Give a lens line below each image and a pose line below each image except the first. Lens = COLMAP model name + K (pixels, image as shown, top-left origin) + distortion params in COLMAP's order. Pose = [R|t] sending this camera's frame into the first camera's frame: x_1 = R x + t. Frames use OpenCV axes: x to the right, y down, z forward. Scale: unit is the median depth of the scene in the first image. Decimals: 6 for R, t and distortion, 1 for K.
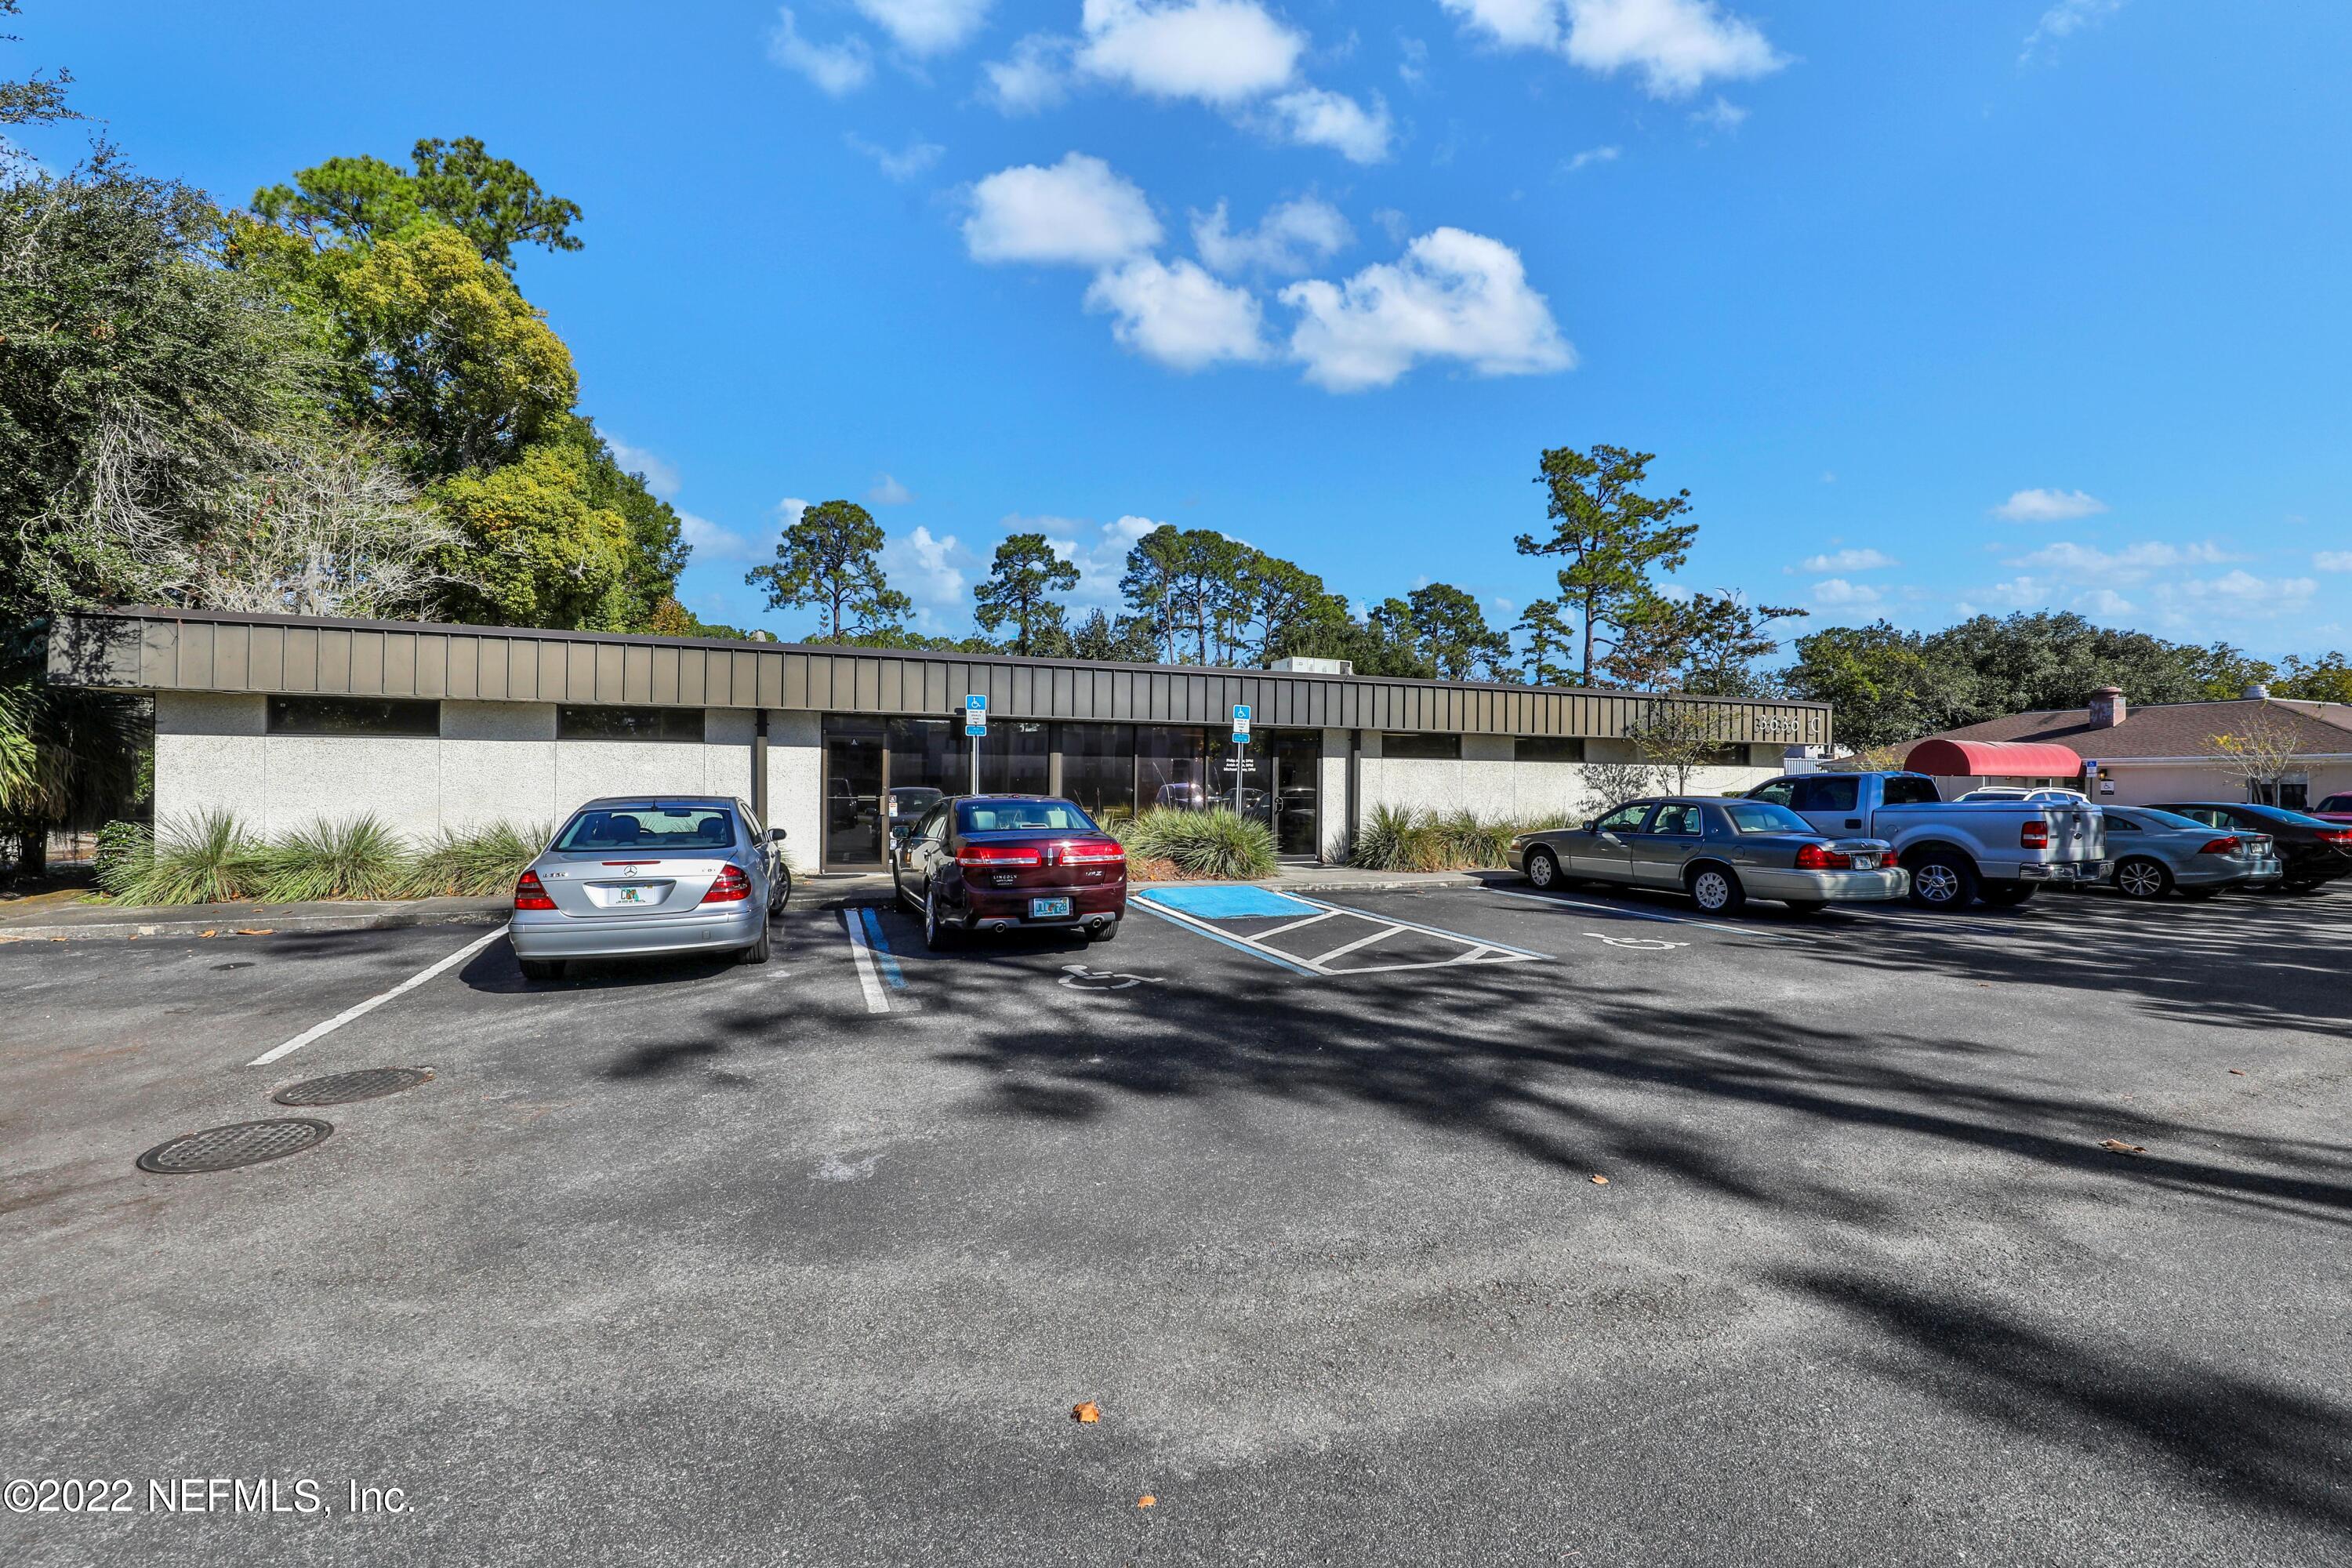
lens RADIAL K [[946.3, 0, 1182.0], [0, 946.3, 782.5], [0, 0, 1]] dist [0.001154, 0.000056]
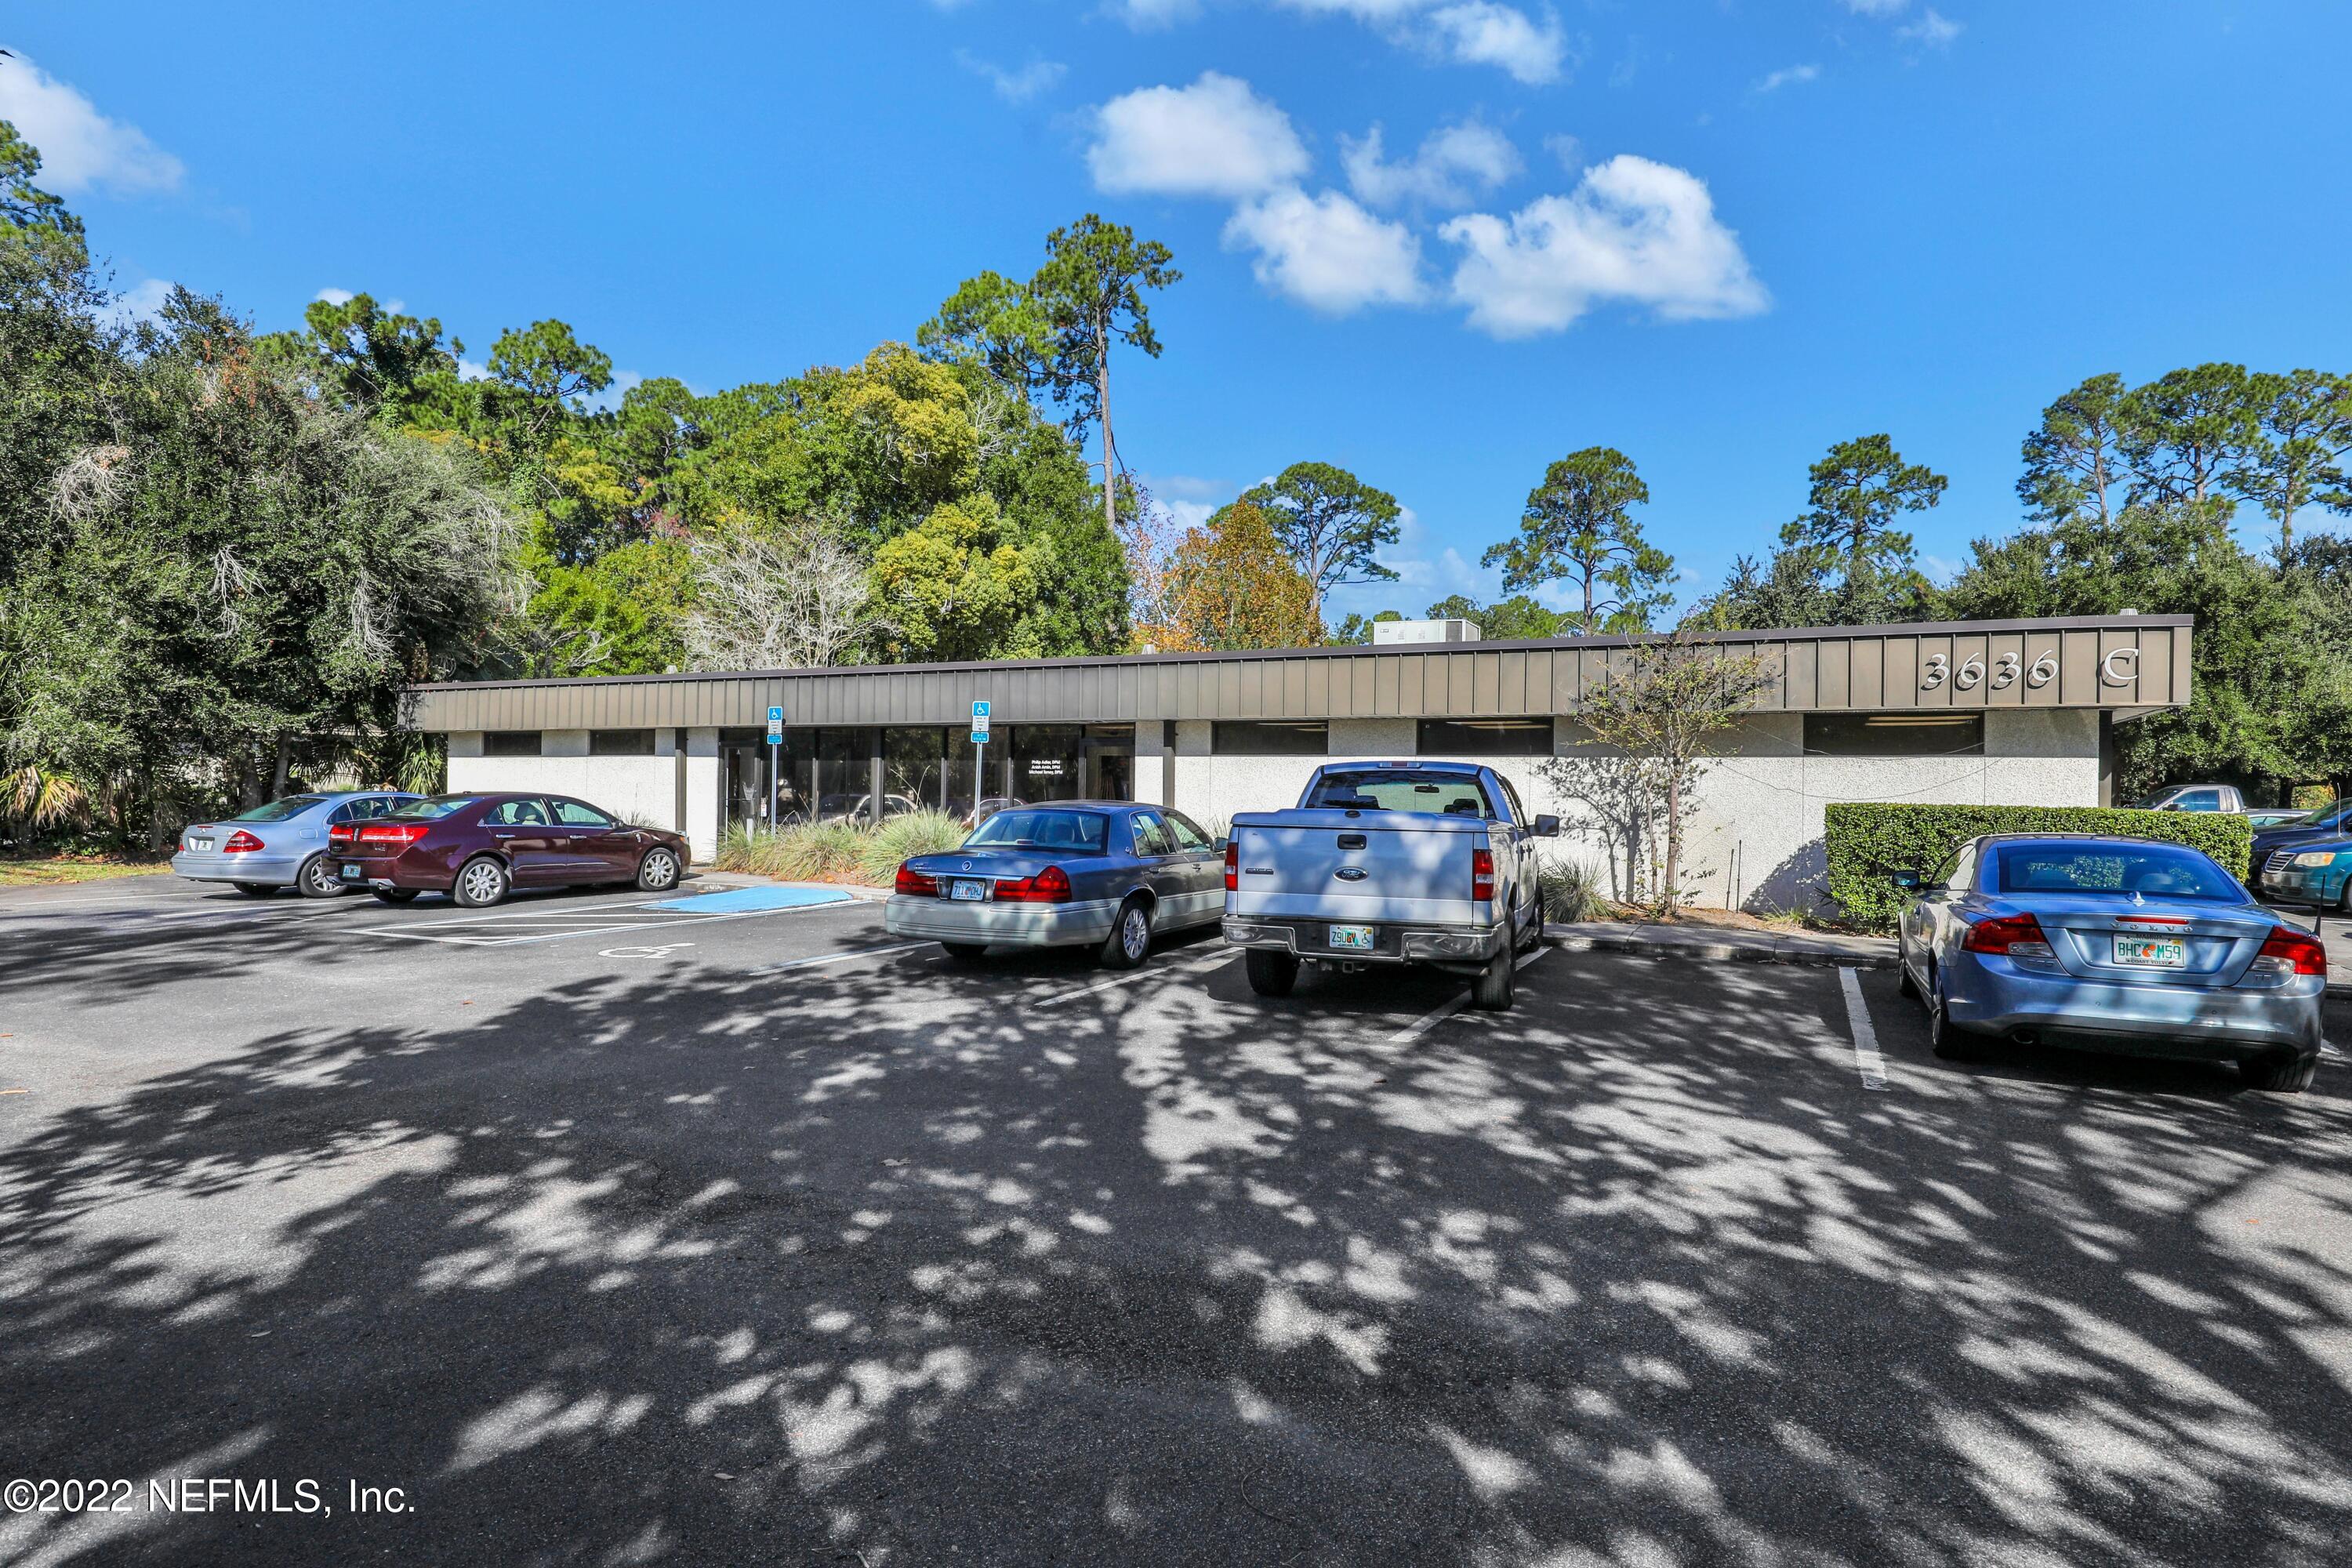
lens RADIAL K [[1229.9, 0, 1181.3], [0, 1229.9, 769.3], [0, 0, 1]] dist [-0.004895, -0.001437]
pose [[0.675988, -0.012928, -0.736800, 0.648033], [-0.008127, 0.999655, -0.024996, 0.007262], [0.736868, 0.022885, 0.675649, 0.211644]]
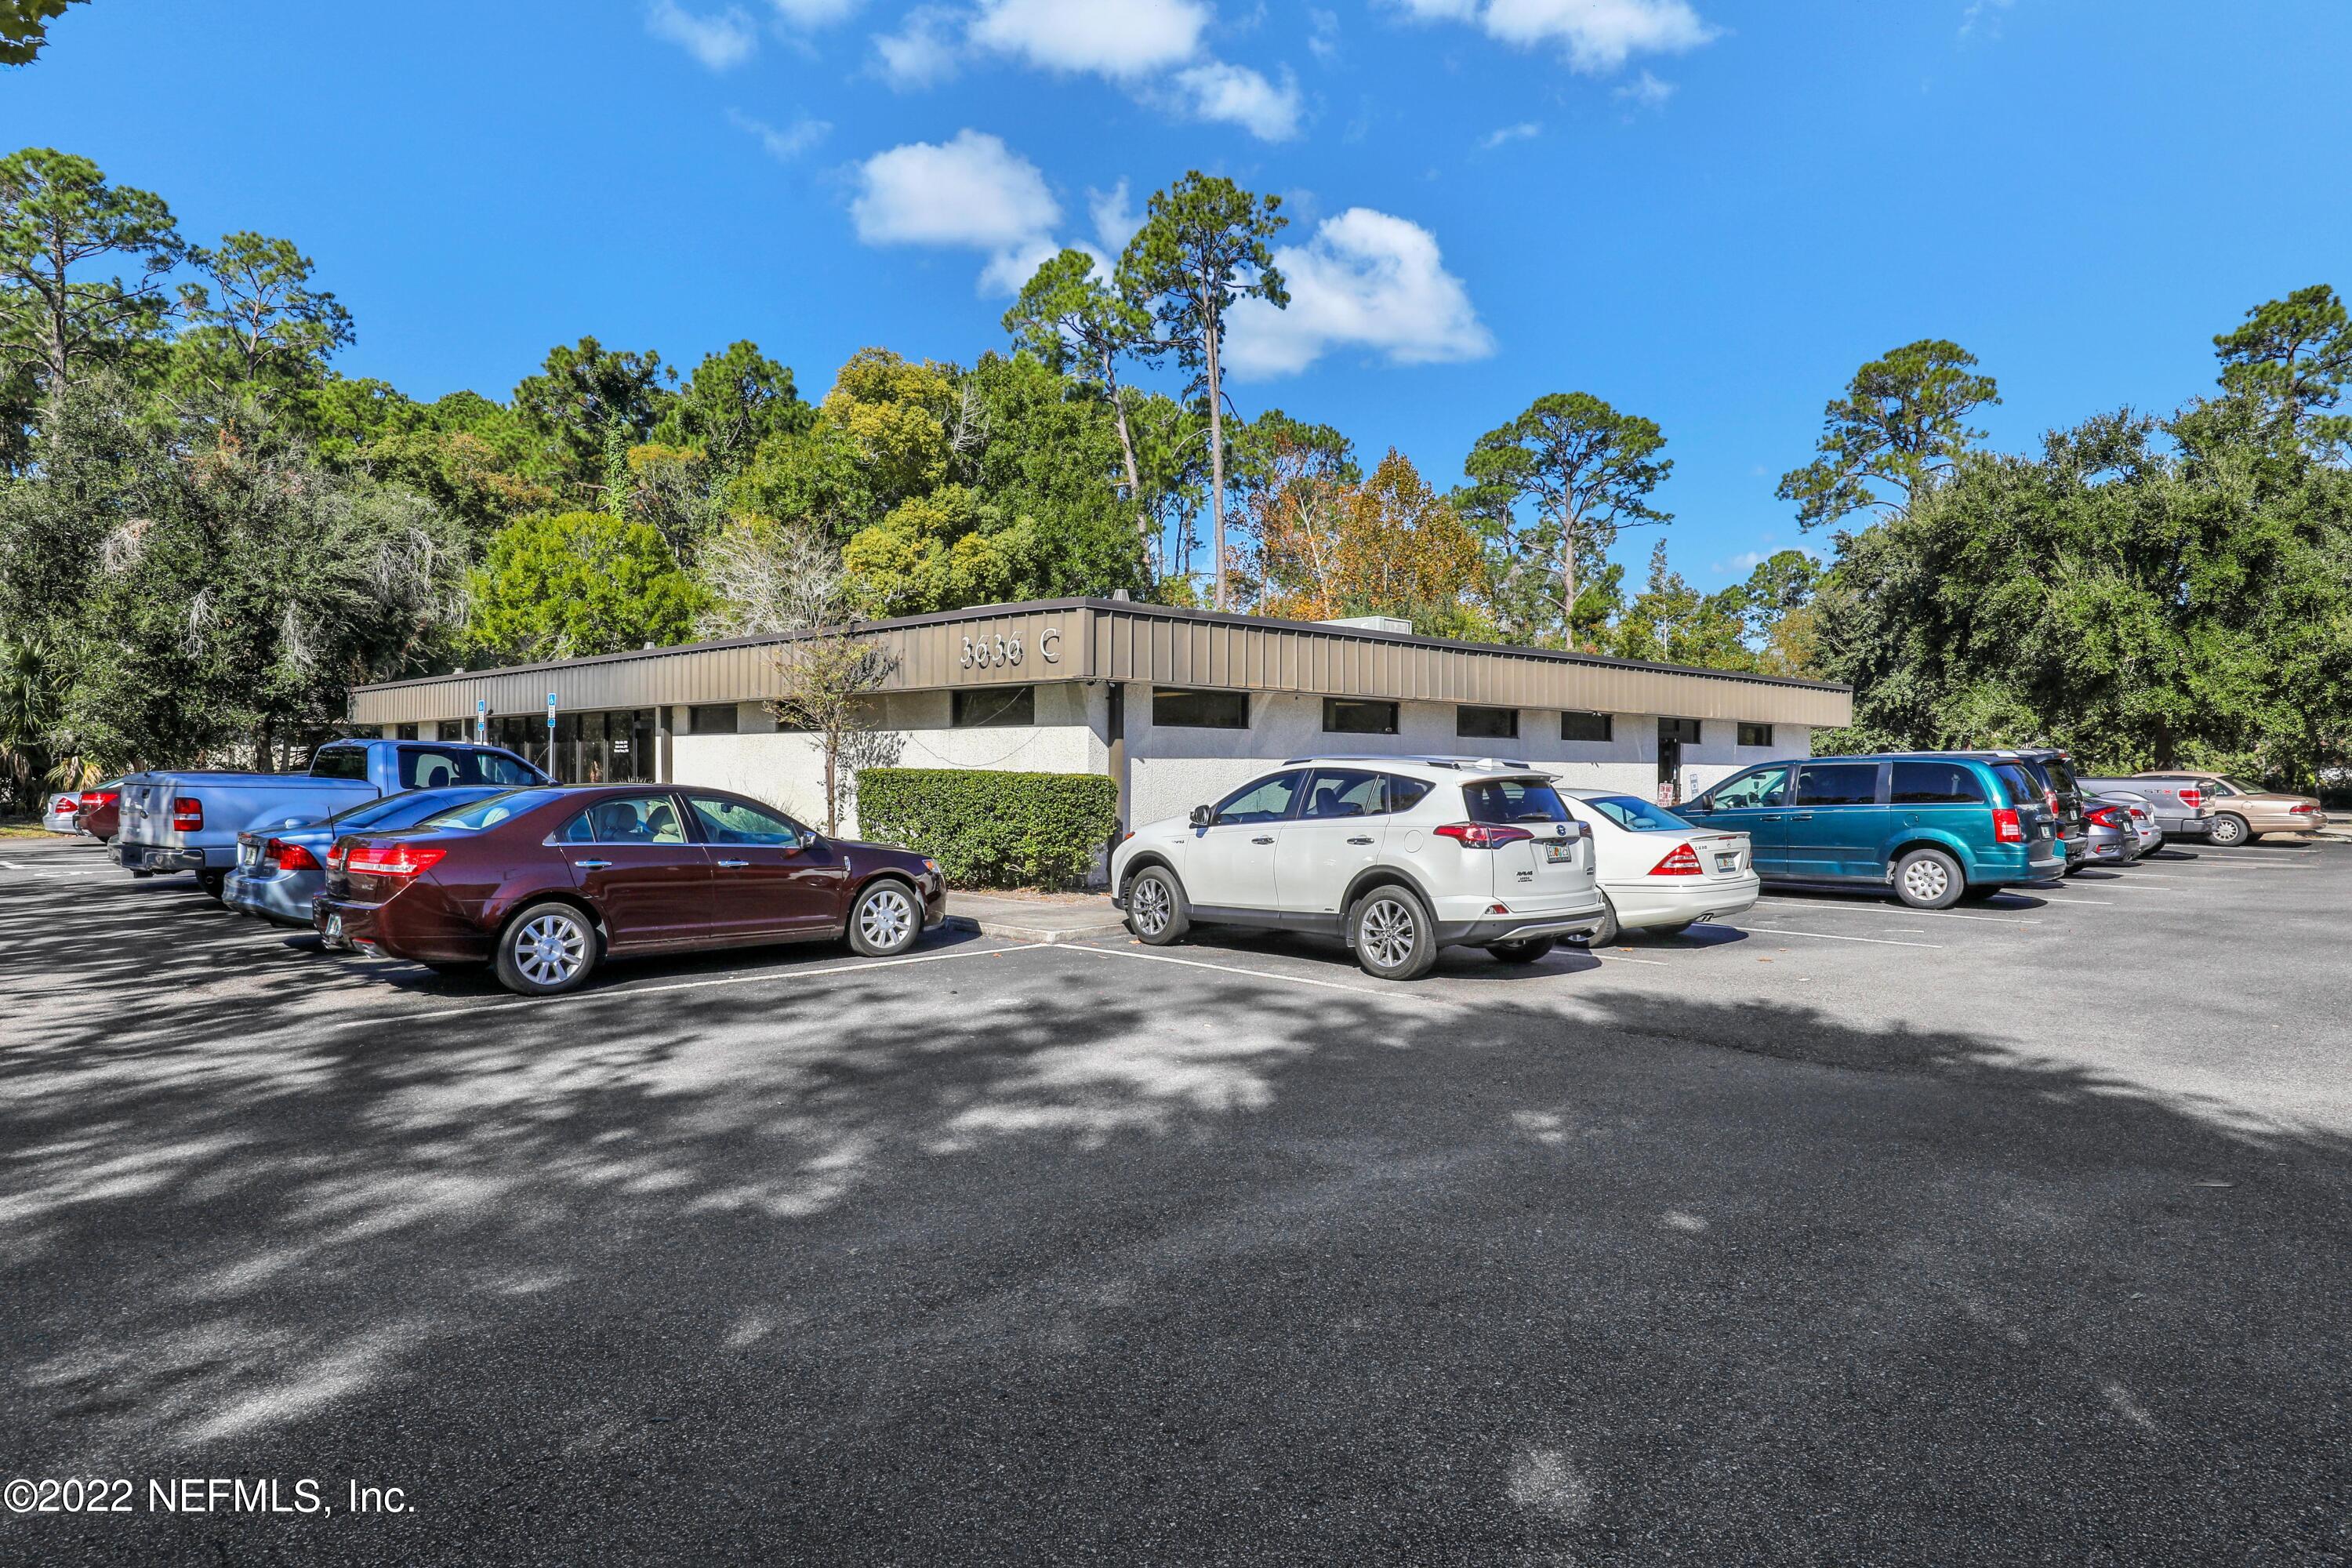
lens RADIAL K [[1339.3, 0, 1170.4], [0, 1339.3, 791.7], [0, 0, 1]] dist [-0.001655, 0.001911]
pose [[0.401801, 0.011712, -0.915652, 1.102032], [-0.003415, 0.999930, 0.011291, 0.008940], [0.915720, -0.001410, 0.401813, 0.634019]]
